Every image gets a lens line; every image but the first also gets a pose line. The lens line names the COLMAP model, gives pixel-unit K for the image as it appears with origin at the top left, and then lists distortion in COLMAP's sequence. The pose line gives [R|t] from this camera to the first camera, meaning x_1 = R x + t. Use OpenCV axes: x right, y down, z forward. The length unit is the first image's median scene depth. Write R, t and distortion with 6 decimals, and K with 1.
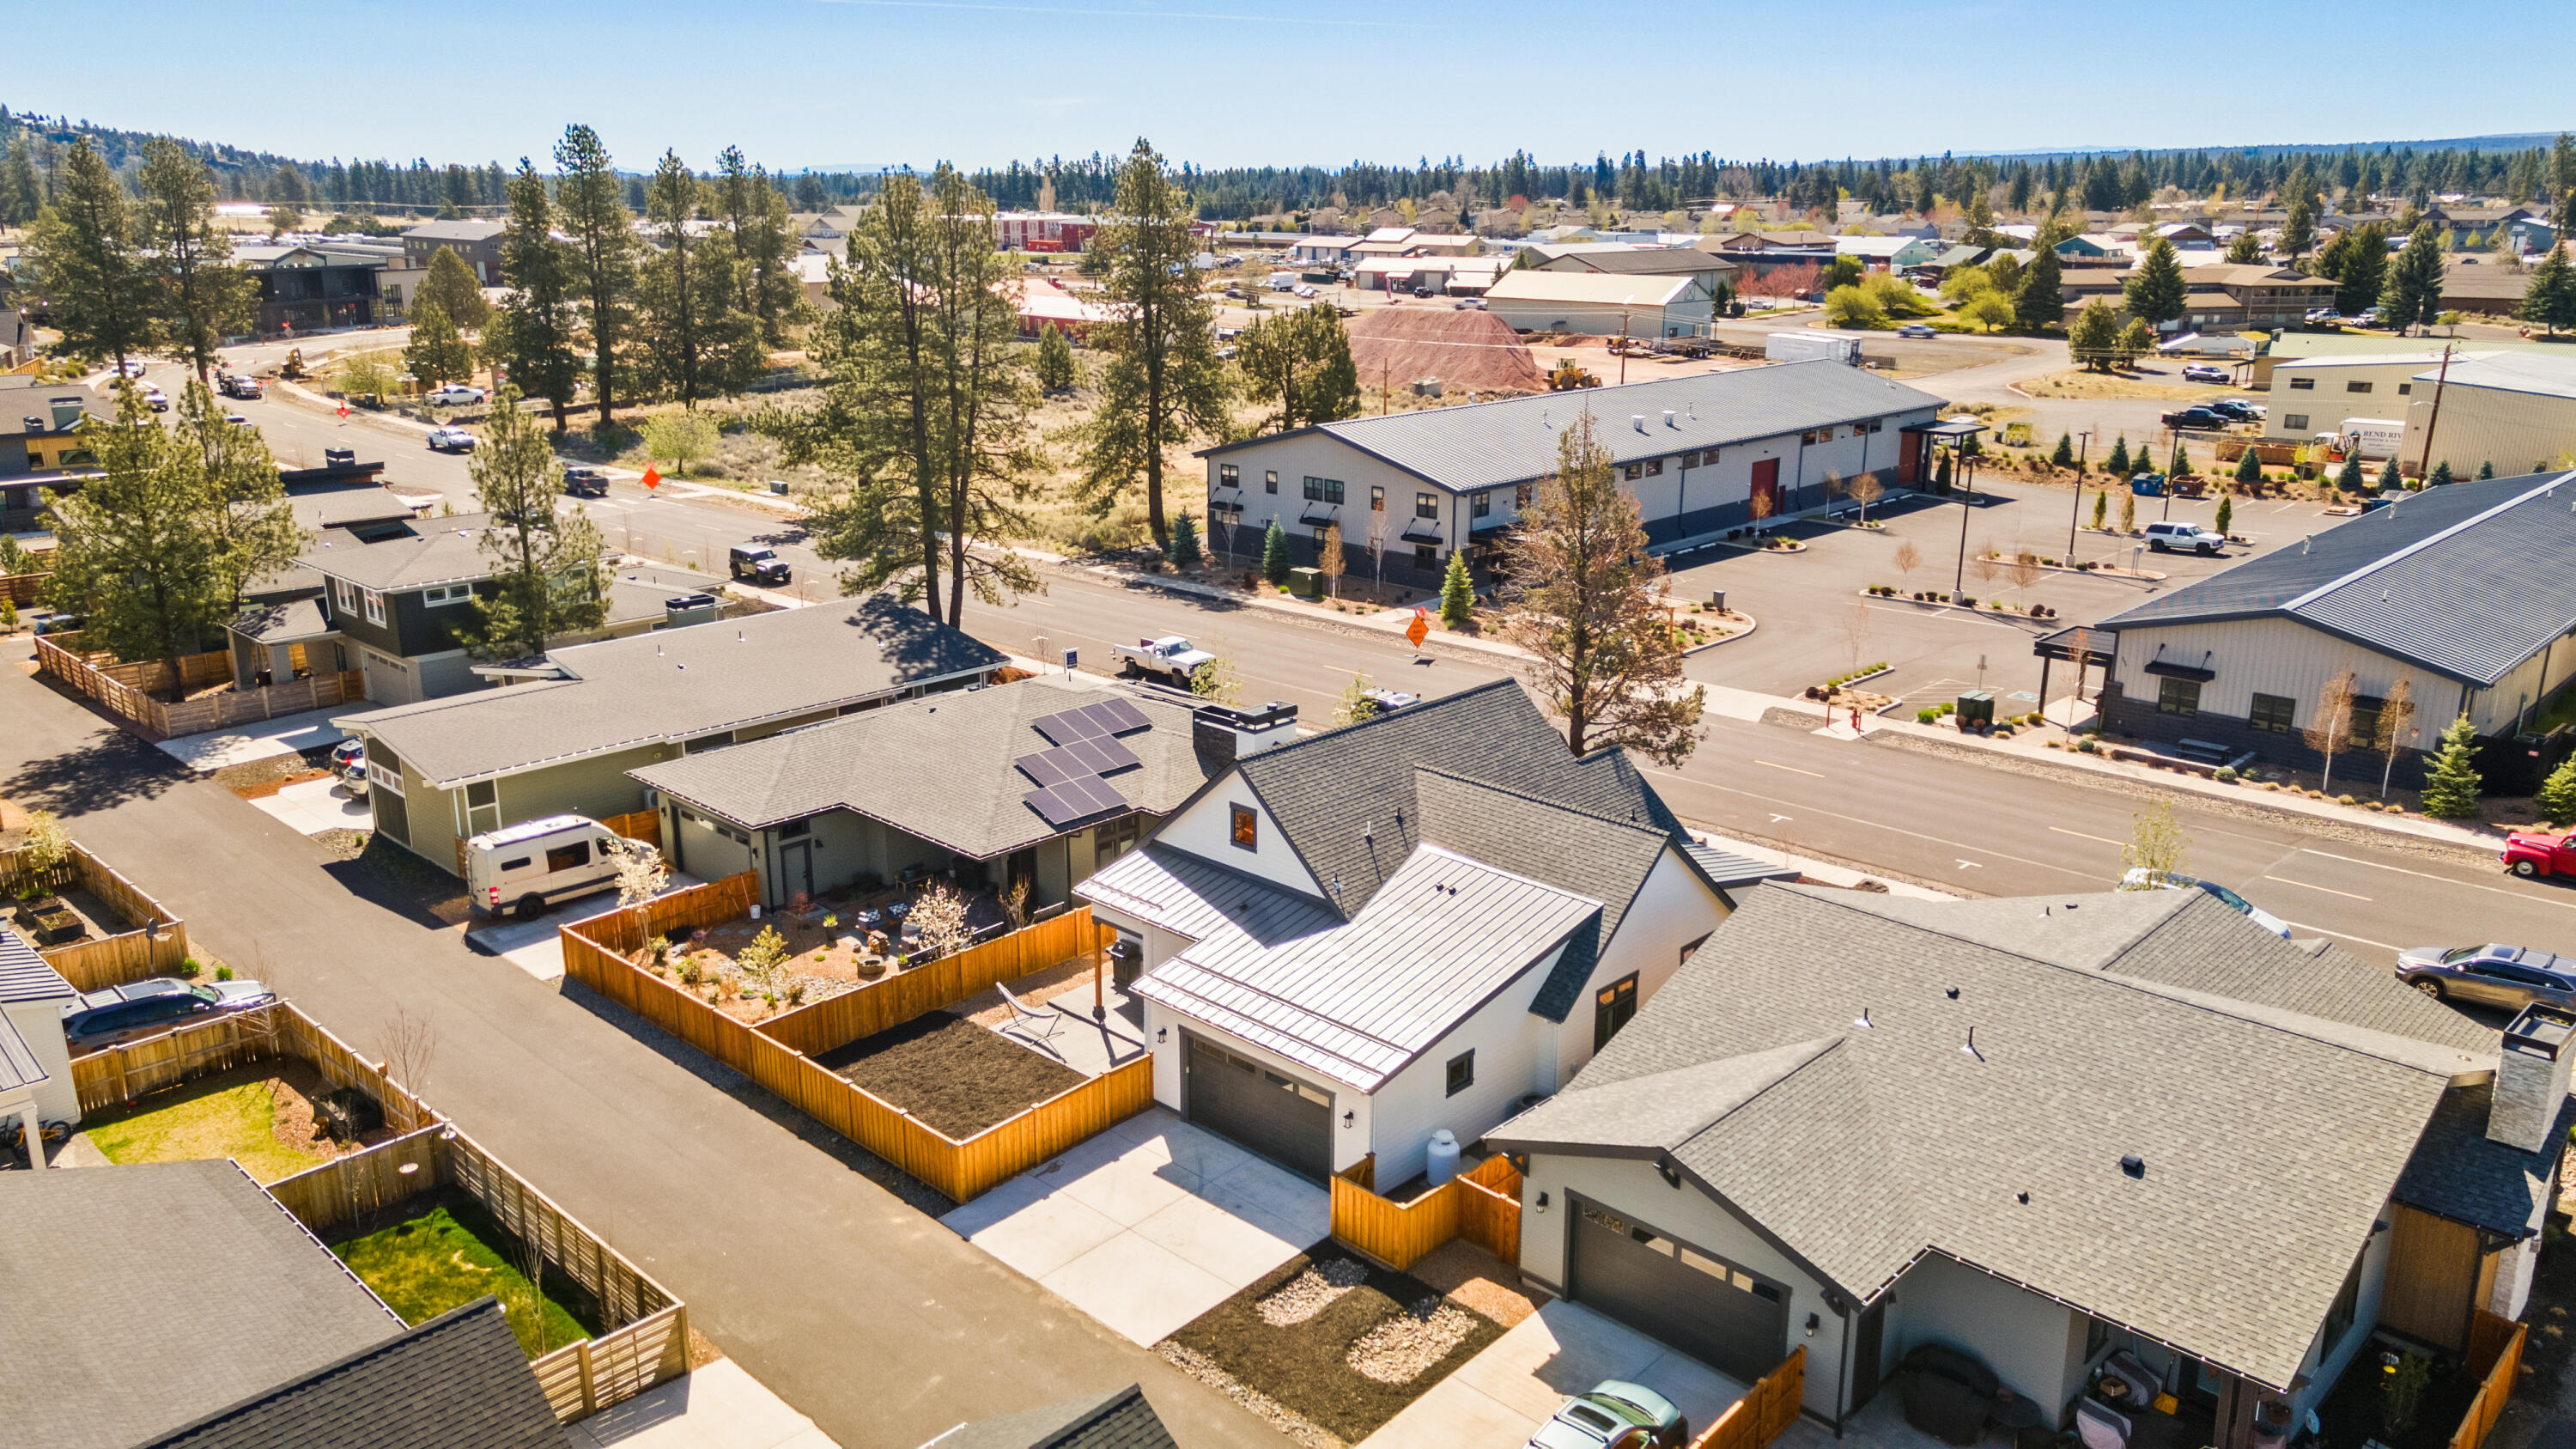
lens RADIAL K [[1882.6, 0, 1276.5], [0, 1882.6, 713.8], [0, 0, 1]] dist [0.025776, 0.005806]
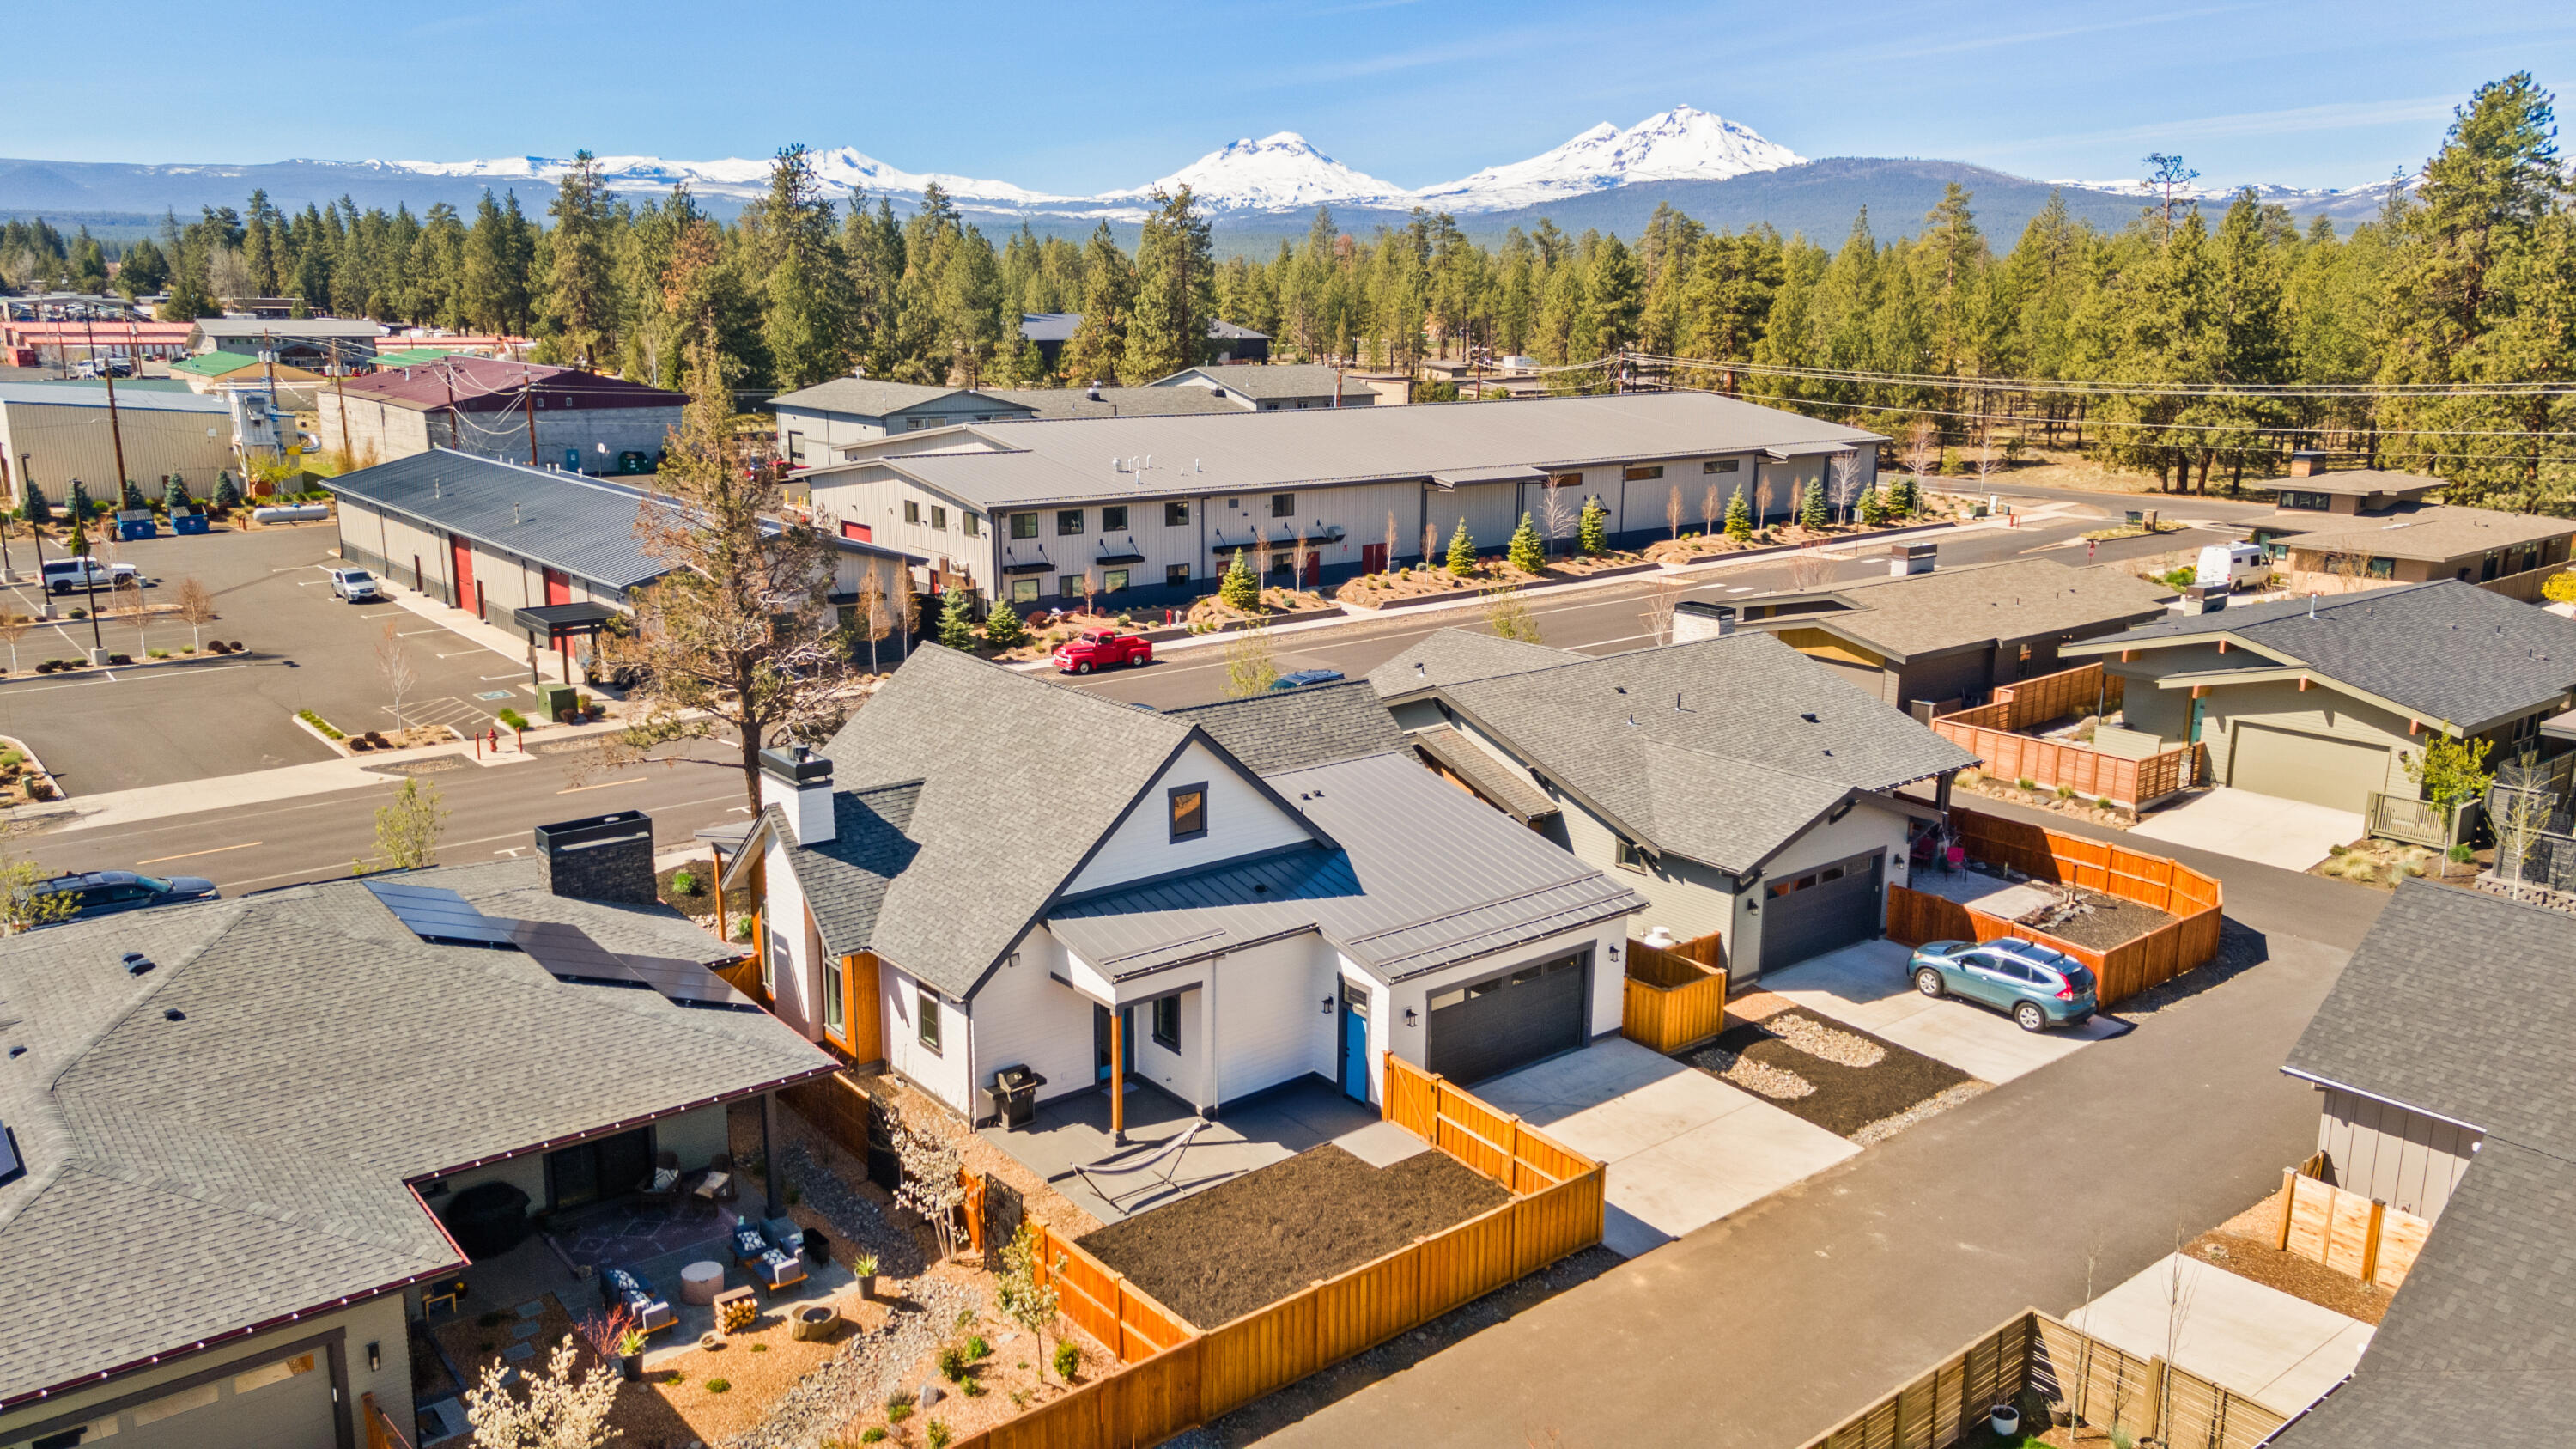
lens RADIAL K [[1882.6, 0, 1301.1], [0, 1882.6, 730.8], [0, 0, 1]] dist [0.025776, 0.005806]
pose [[0.105303, -0.210470, 0.971912, -0.615127], [0.268939, 0.946954, 0.175927, -0.079020], [-0.957383, 0.242860, 0.156320, 0.639734]]
